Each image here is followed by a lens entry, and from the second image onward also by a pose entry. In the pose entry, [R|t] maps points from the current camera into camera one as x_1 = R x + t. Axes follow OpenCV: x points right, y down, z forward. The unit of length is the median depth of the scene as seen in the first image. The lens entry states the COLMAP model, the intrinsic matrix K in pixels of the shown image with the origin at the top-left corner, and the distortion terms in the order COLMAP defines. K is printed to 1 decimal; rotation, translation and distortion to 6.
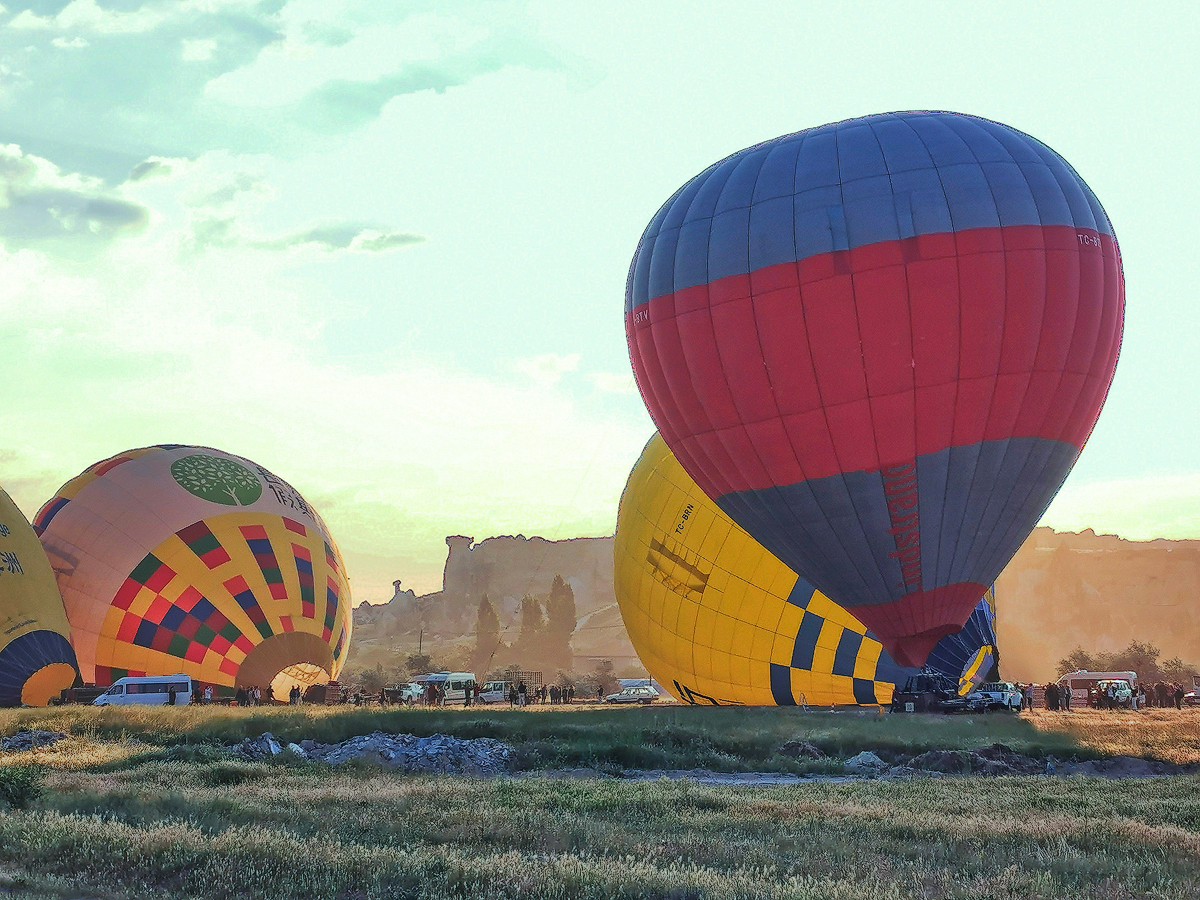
lens RADIAL K [[2167.4, 0, 602.0], [0, 2167.4, 455.1], [0, 0, 1]] dist [-0.038802, 0.000000]
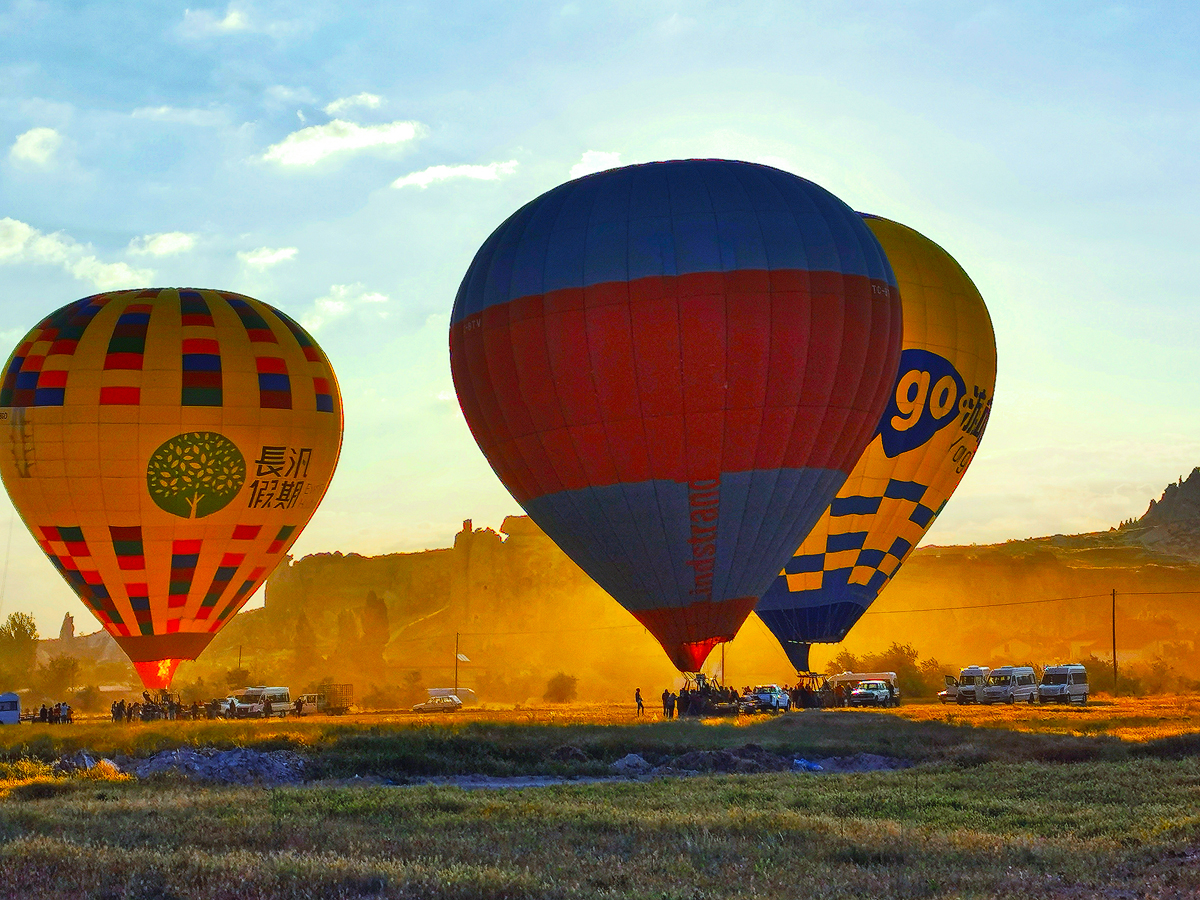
lens RADIAL K [[2217.9, 0, 597.8], [0, 2217.9, 445.3], [0, 0, 1]] dist [-0.110085, 0.000000]
pose [[0.998000, -0.018787, 0.060356, 0.041037], [0.018855, 0.999822, -0.000559, -0.019121], [-0.060335, 0.001696, 0.998177, -0.118529]]
